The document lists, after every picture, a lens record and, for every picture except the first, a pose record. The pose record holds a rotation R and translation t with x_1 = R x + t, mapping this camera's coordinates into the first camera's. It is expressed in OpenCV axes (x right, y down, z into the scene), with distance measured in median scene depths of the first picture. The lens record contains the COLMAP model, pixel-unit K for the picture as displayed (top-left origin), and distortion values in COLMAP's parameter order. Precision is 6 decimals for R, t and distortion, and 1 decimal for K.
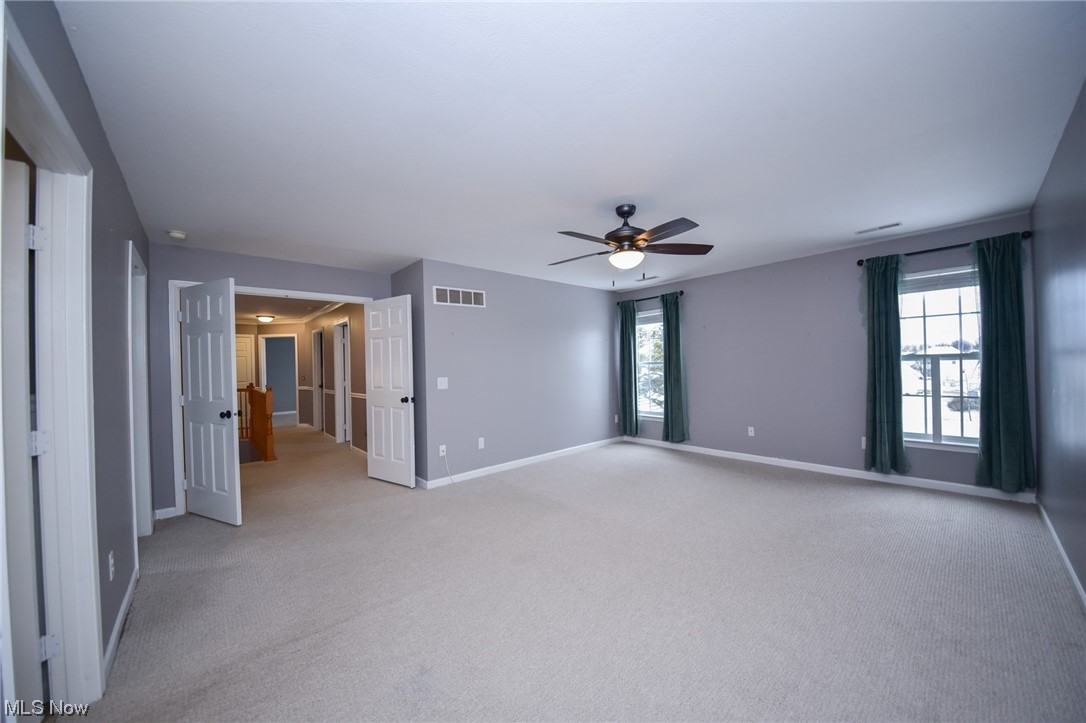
lens RADIAL K [[384.7, 0, 543.0], [0, 384.7, 361.5], [0, 0, 1]] dist [0.000292, -0.000006]
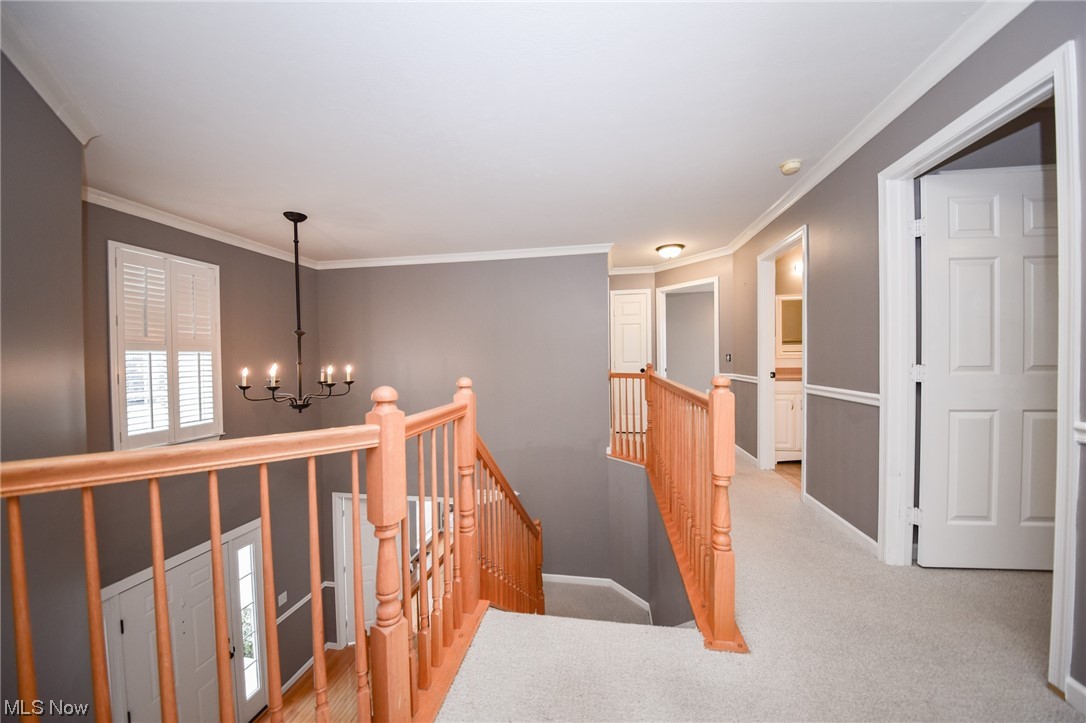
lens RADIAL K [[384.7, 0, 543.0], [0, 384.7, 361.5], [0, 0, 1]] dist [0.000292, -0.000006]
pose [[0.625466, 0.019675, -0.780003, -0.368657], [0.004160, 0.999584, 0.028549, 0.030581], [0.780240, -0.021101, 0.625124, 0.467955]]
